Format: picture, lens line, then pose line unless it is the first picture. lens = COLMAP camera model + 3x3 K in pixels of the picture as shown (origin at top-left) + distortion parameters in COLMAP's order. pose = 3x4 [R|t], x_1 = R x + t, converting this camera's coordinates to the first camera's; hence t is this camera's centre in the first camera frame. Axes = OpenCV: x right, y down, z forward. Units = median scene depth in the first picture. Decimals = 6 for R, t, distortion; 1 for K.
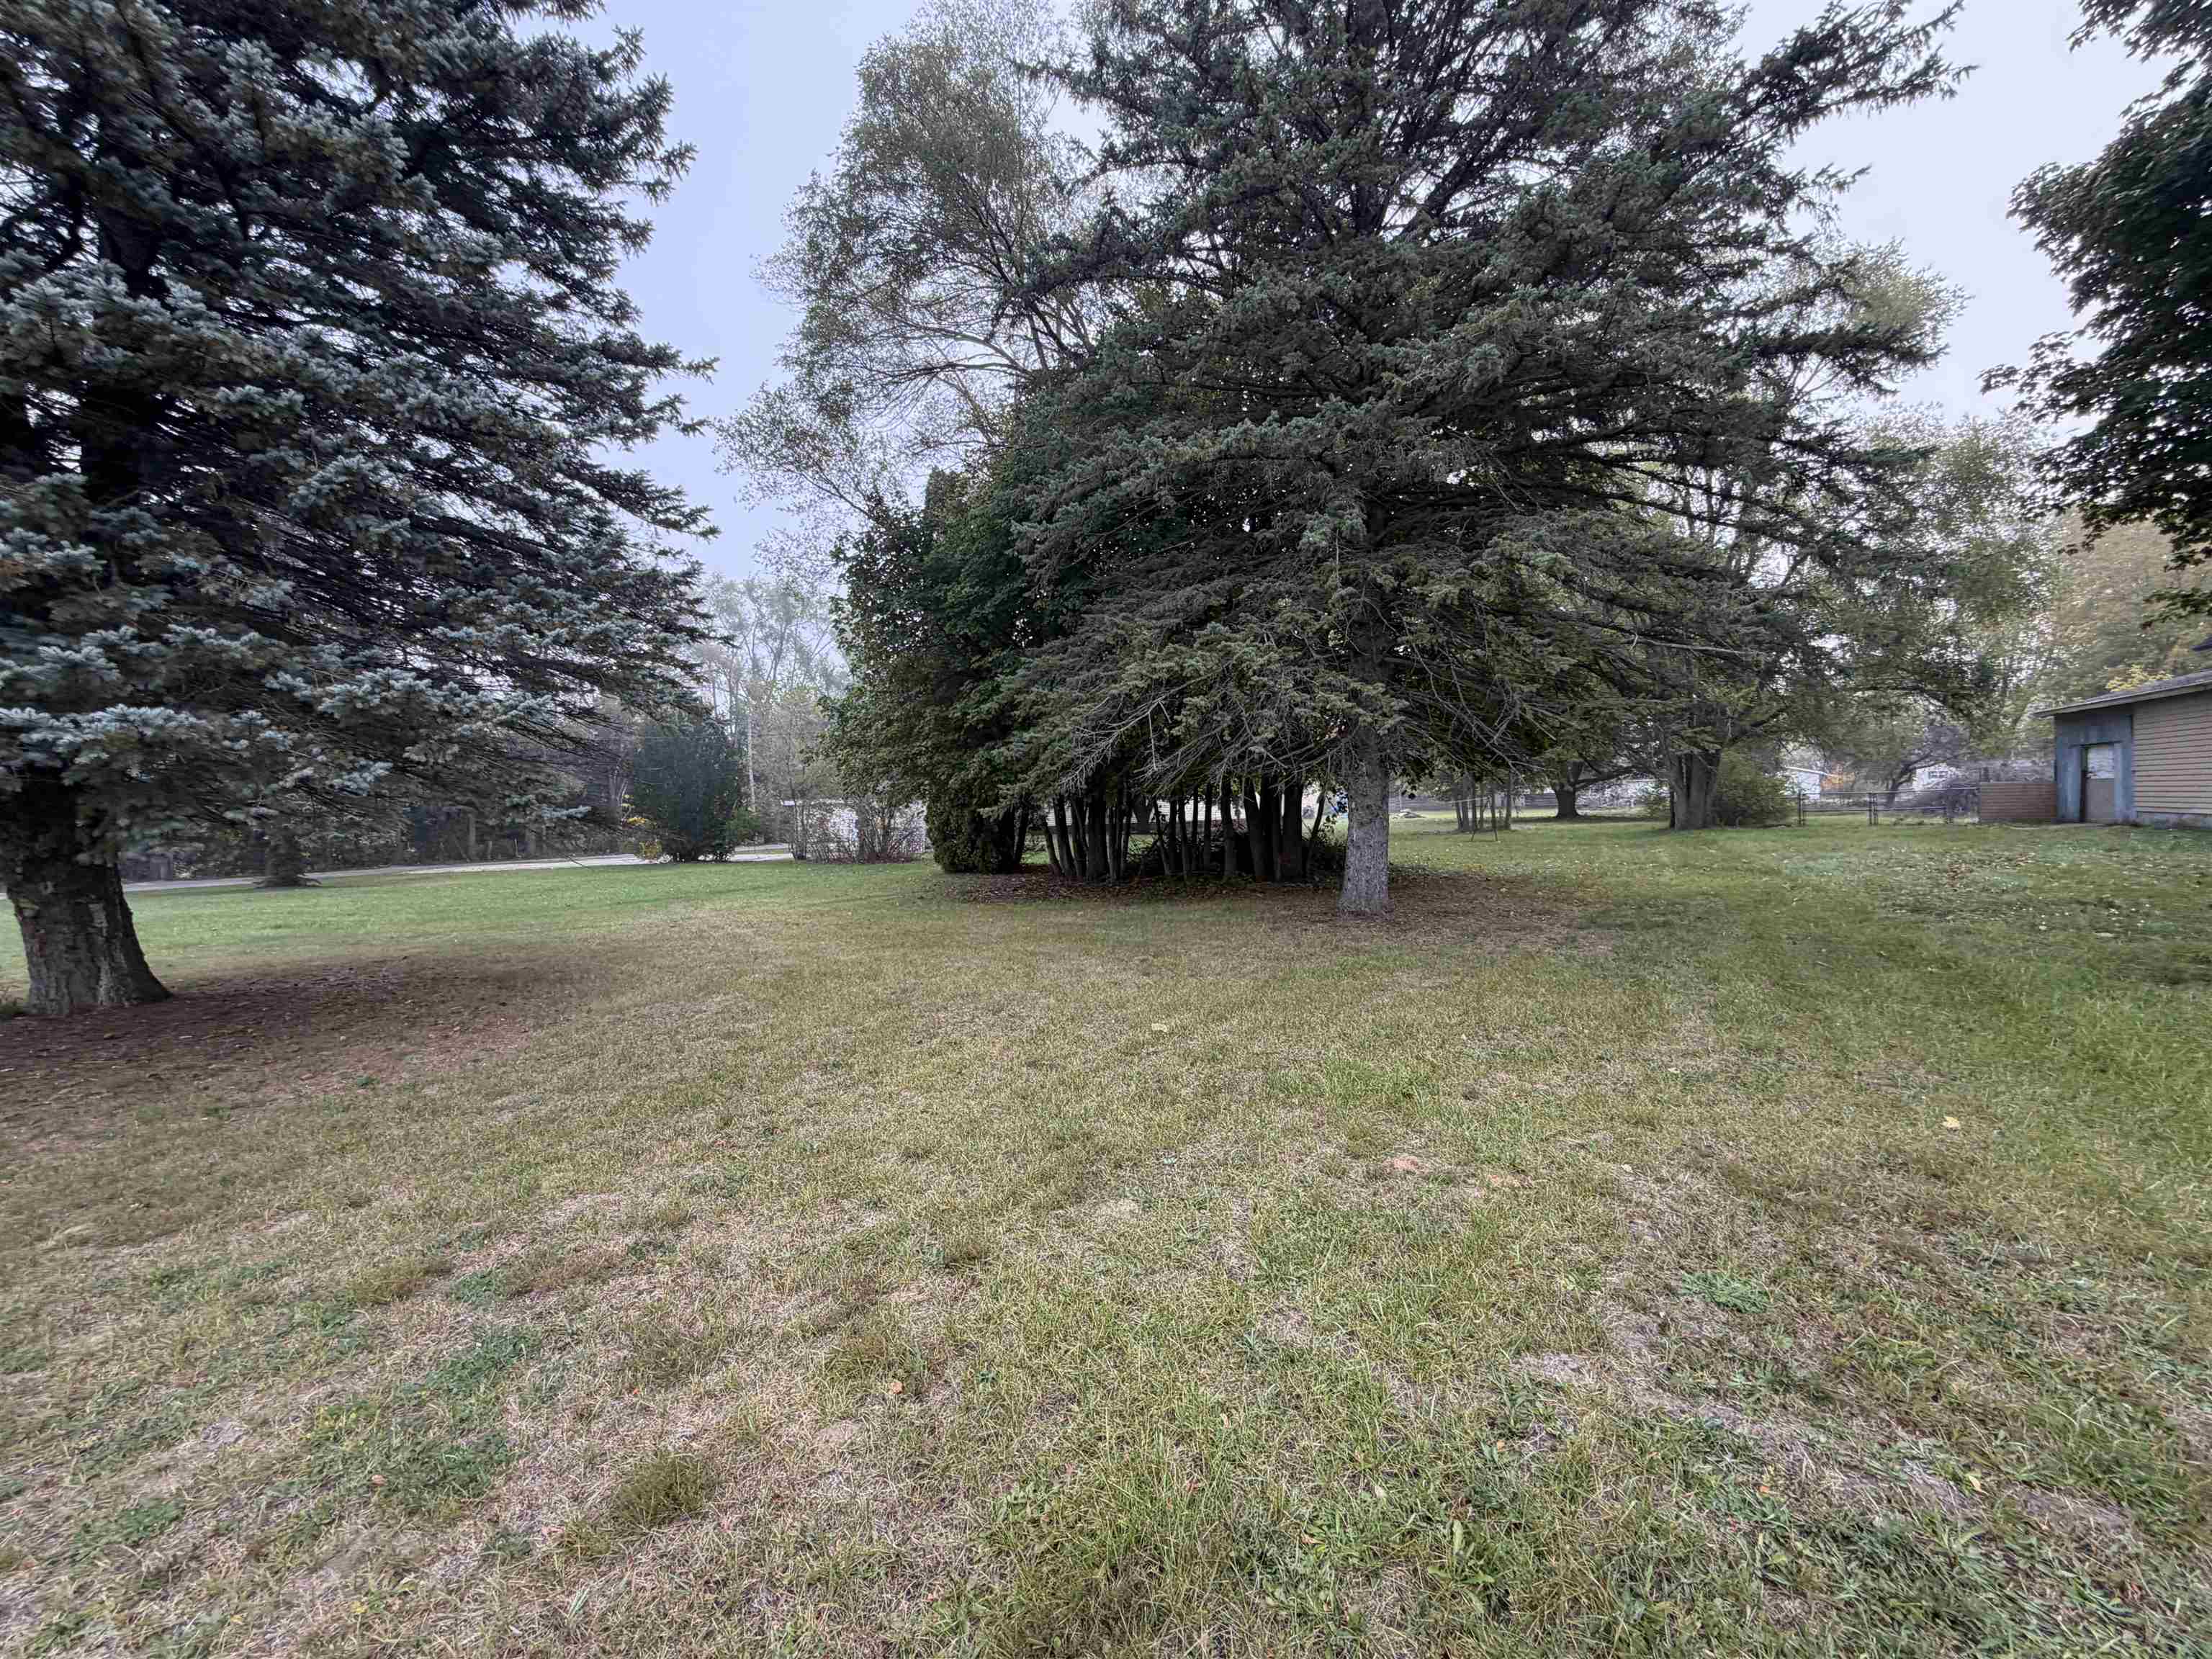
lens RADIAL K [[889.6, 0, 1095.5], [0, 889.6, 838.8], [0, 0, 1]] dist [0.002704, 0.000327]
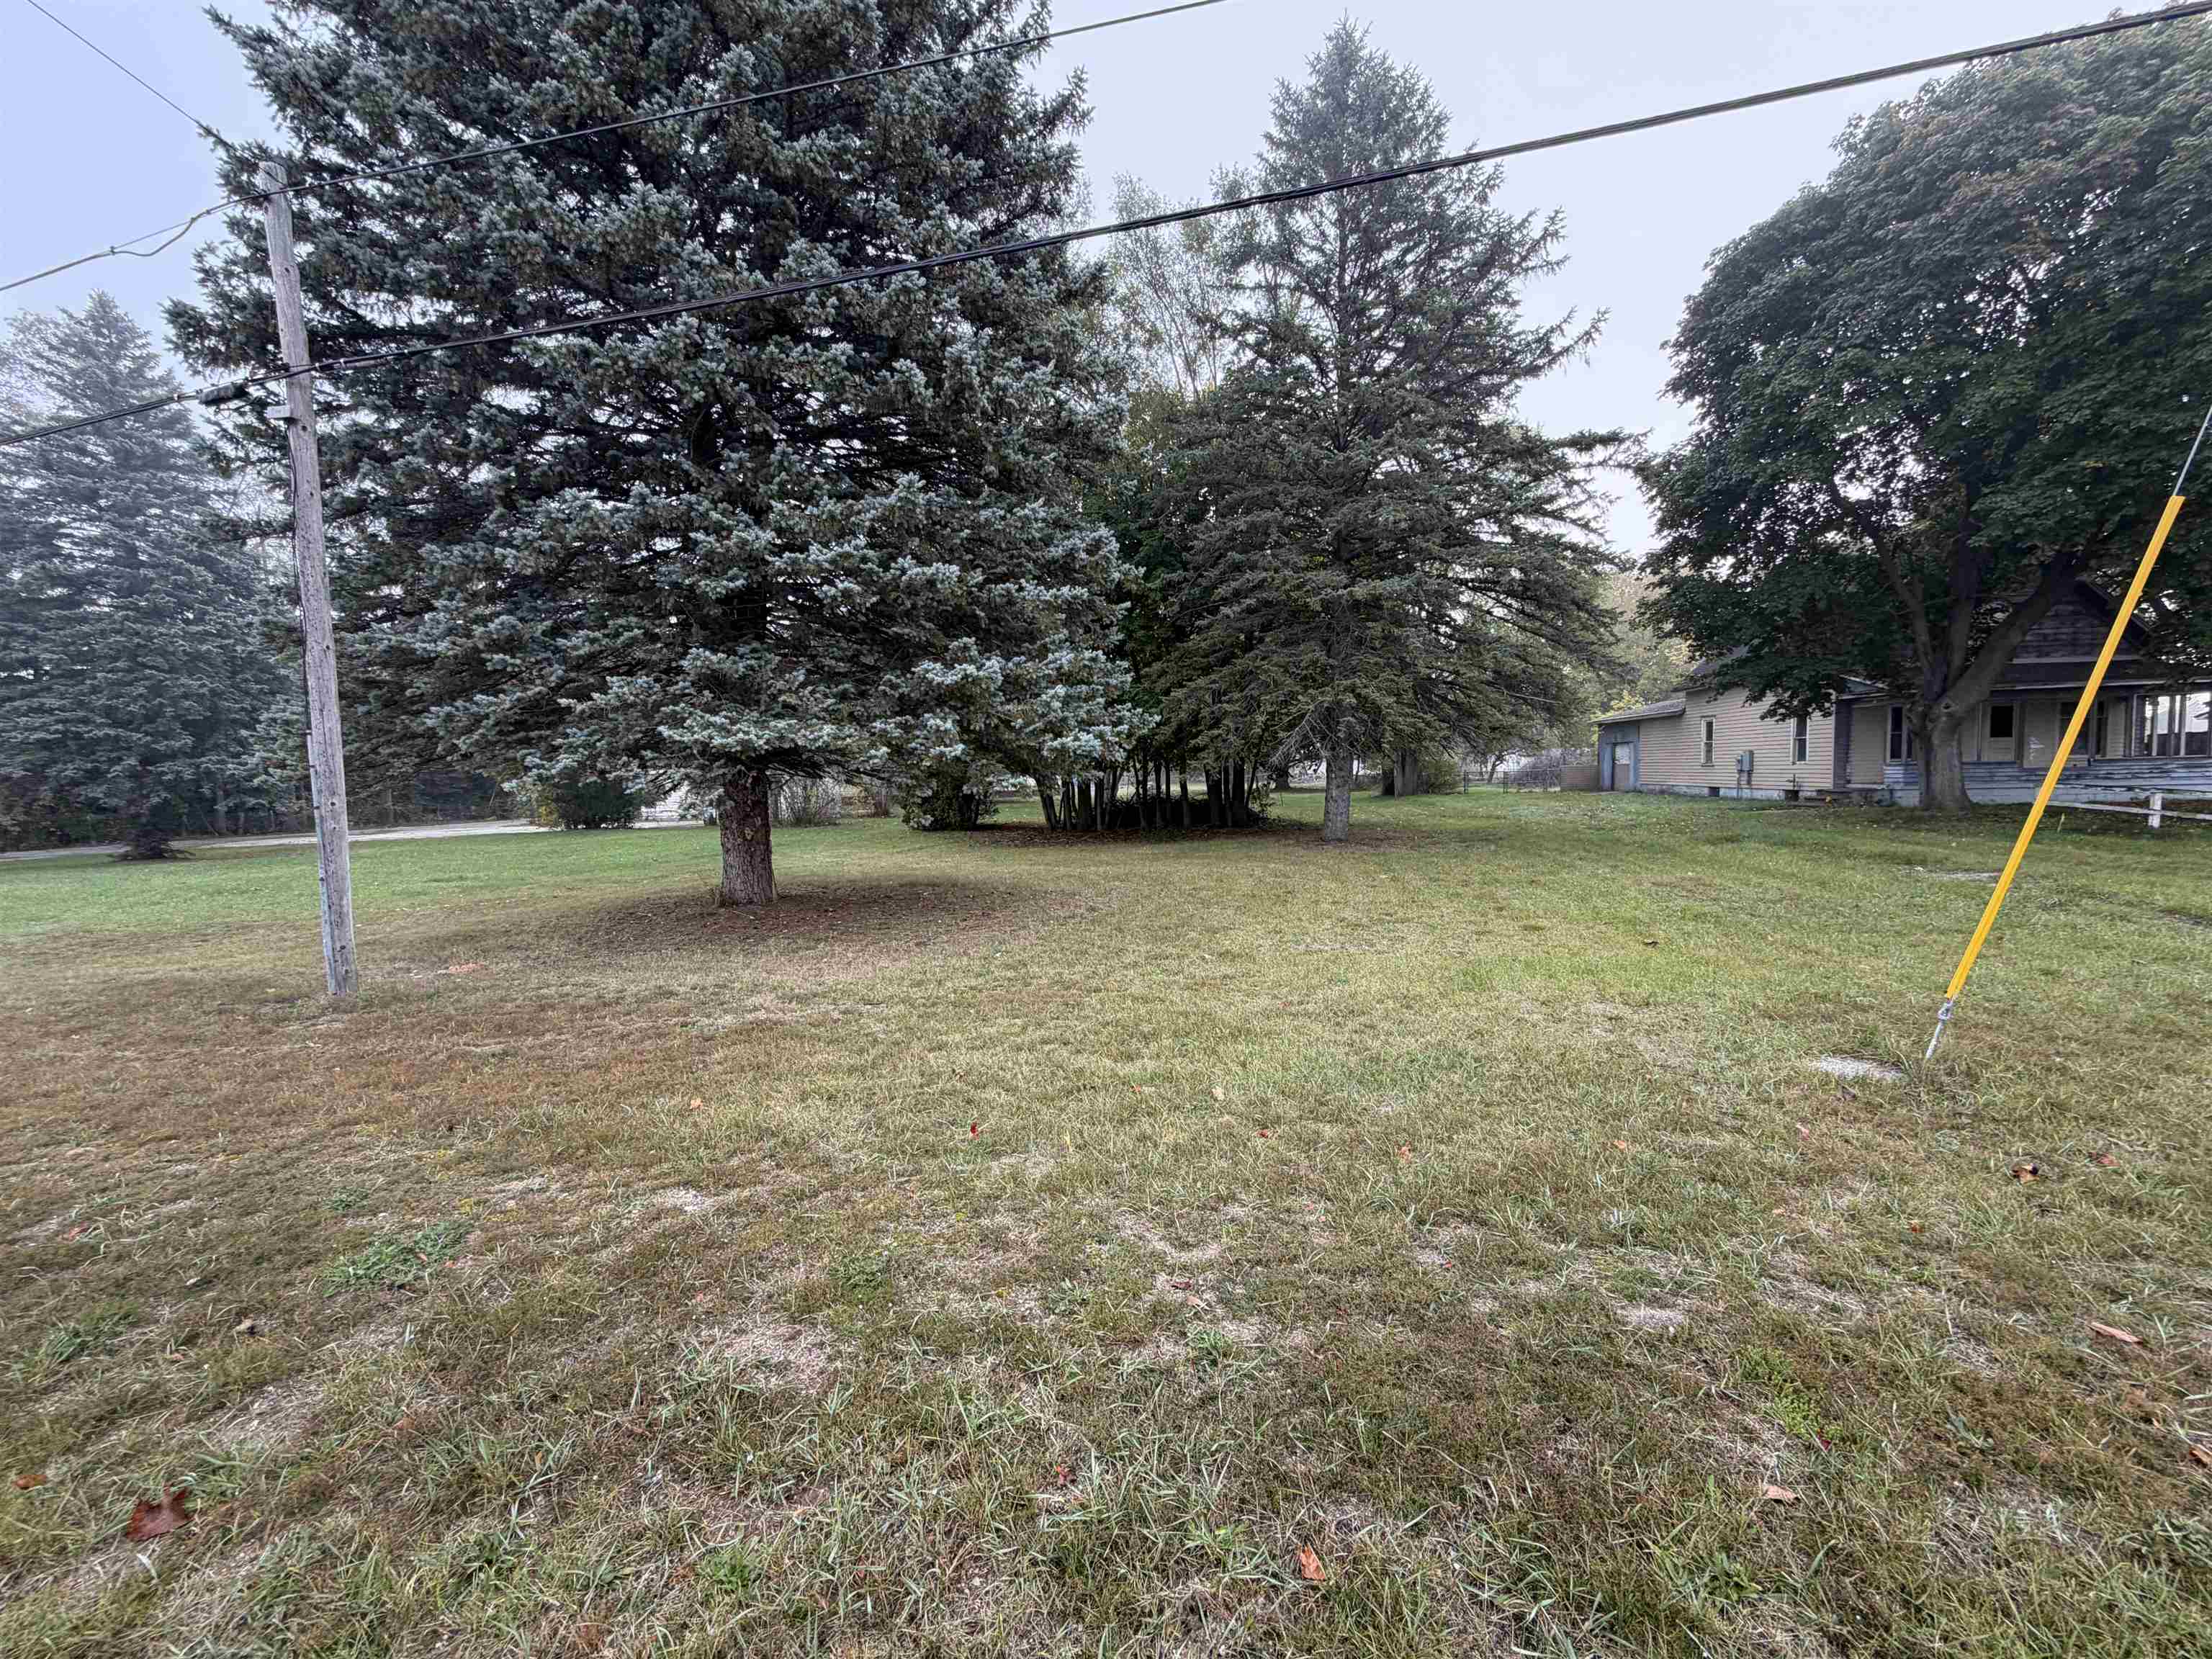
lens RADIAL K [[889.6, 0, 1095.5], [0, 889.6, 838.8], [0, 0, 1]] dist [0.002704, 0.000327]
pose [[0.937795, -0.018026, 0.346722, -0.352586], [0.008129, 0.999518, 0.029978, 0.013370], [-0.347095, -0.025295, 0.937489, -0.204096]]
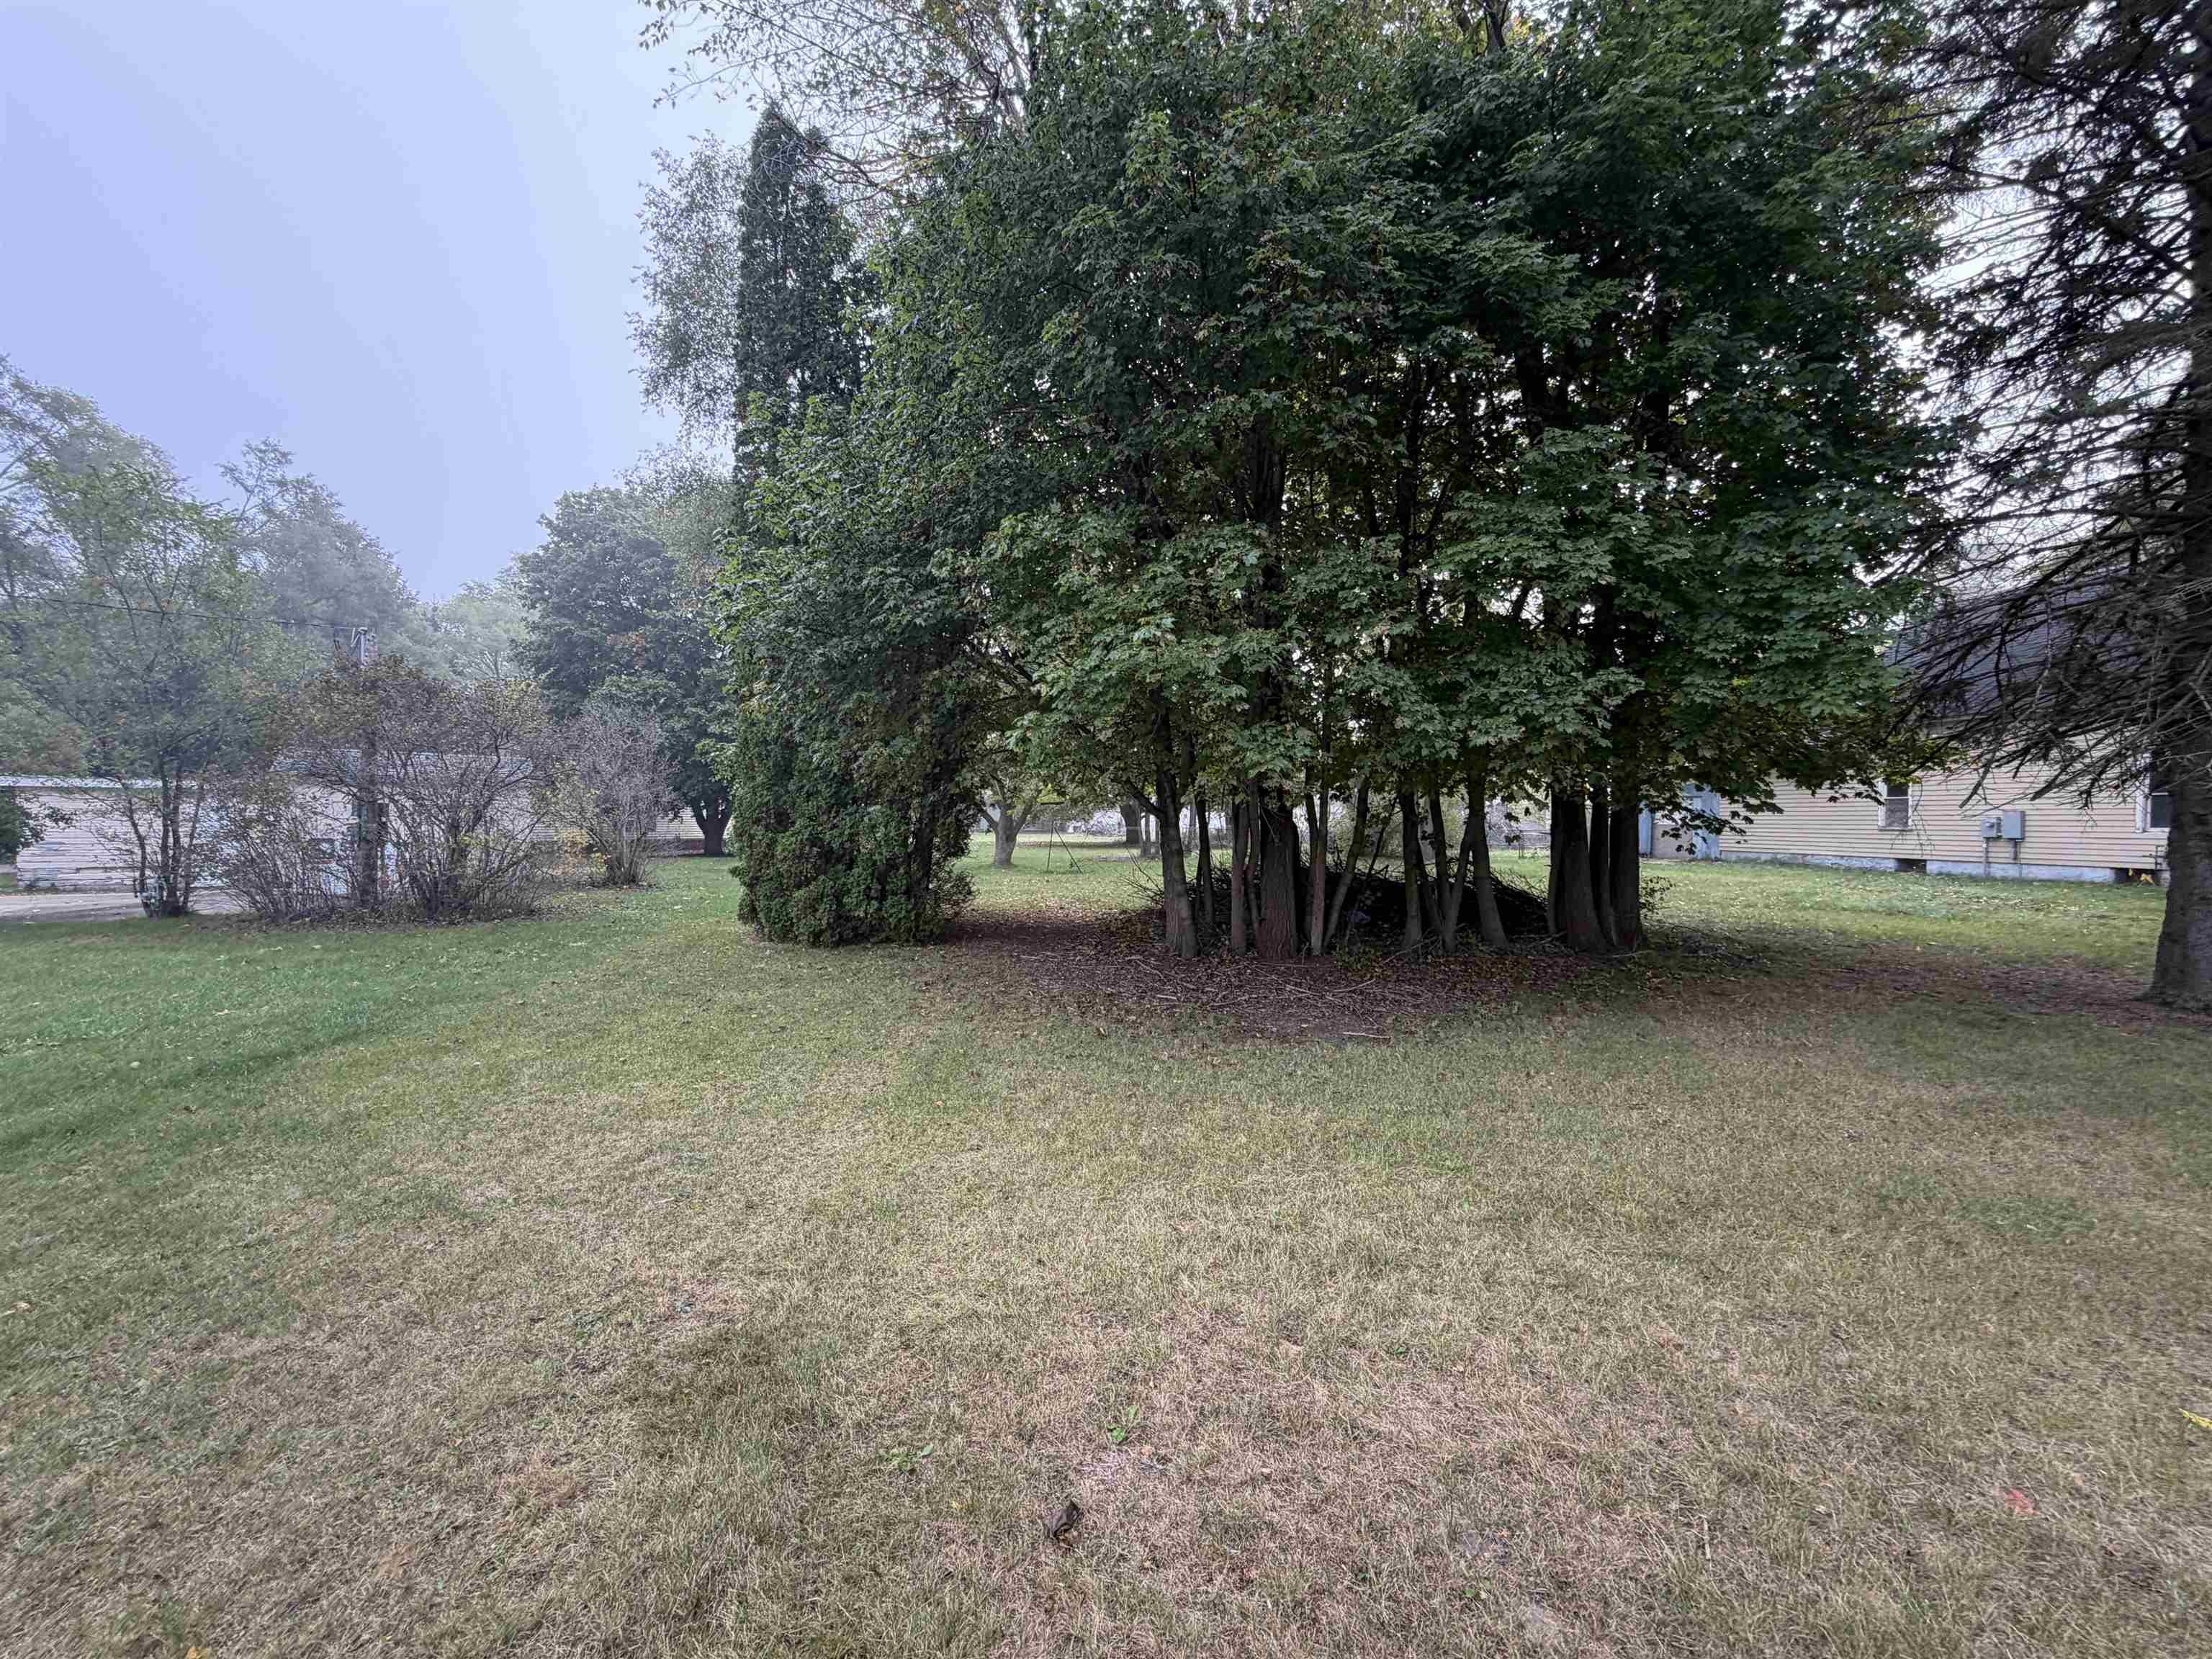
lens RADIAL K [[889.6, 0, 1095.5], [0, 889.6, 838.8], [0, 0, 1]] dist [0.002704, 0.000327]
pose [[0.777817, 0.021109, 0.628136, -0.334757], [-0.007270, 0.999671, -0.024592, -0.007857], [-0.628449, 0.014561, 0.777714, 0.510426]]
